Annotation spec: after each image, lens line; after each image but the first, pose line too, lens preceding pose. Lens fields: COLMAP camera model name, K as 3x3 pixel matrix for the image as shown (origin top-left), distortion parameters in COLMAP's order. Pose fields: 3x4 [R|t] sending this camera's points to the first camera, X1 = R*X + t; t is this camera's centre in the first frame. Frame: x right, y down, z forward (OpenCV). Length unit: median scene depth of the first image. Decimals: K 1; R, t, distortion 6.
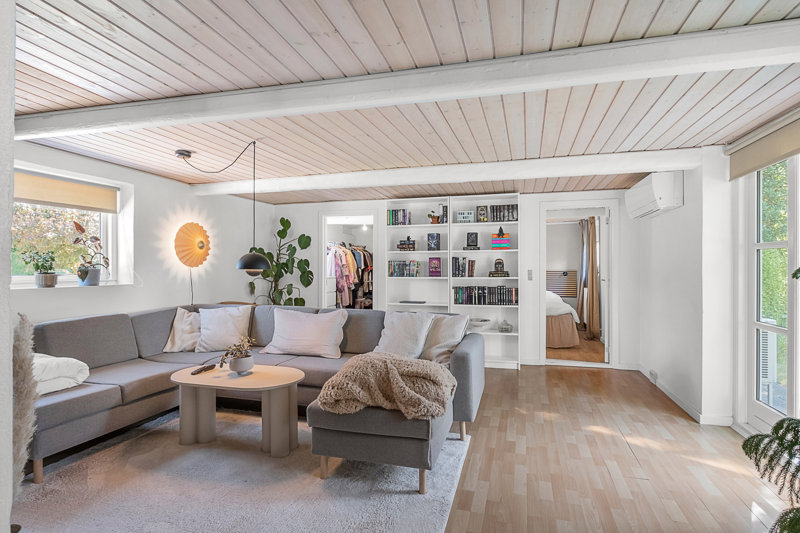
lens RADIAL K [[404.8, 0, 401.6], [0, 404.8, 269.4], [0, 0, 1]] dist [-0.001656, -0.000542]
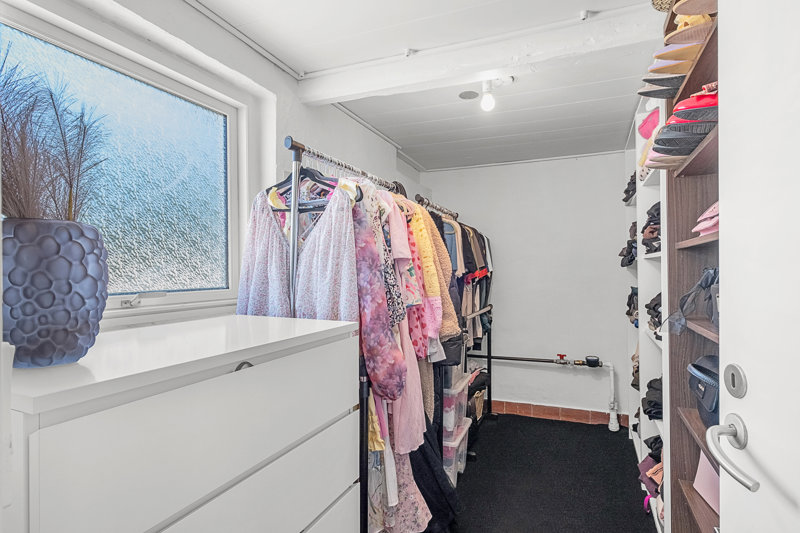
lens RADIAL K [[393.3, 0, 400.0], [0, 393.3, 266.5], [0, 0, 1]] dist [0.001417, -0.000015]
pose [[0.989009, -0.003345, -0.147815, -0.107540], [0.002375, 0.999974, -0.006743, -0.006572], [0.147834, 0.006318, 0.988992, 0.763601]]
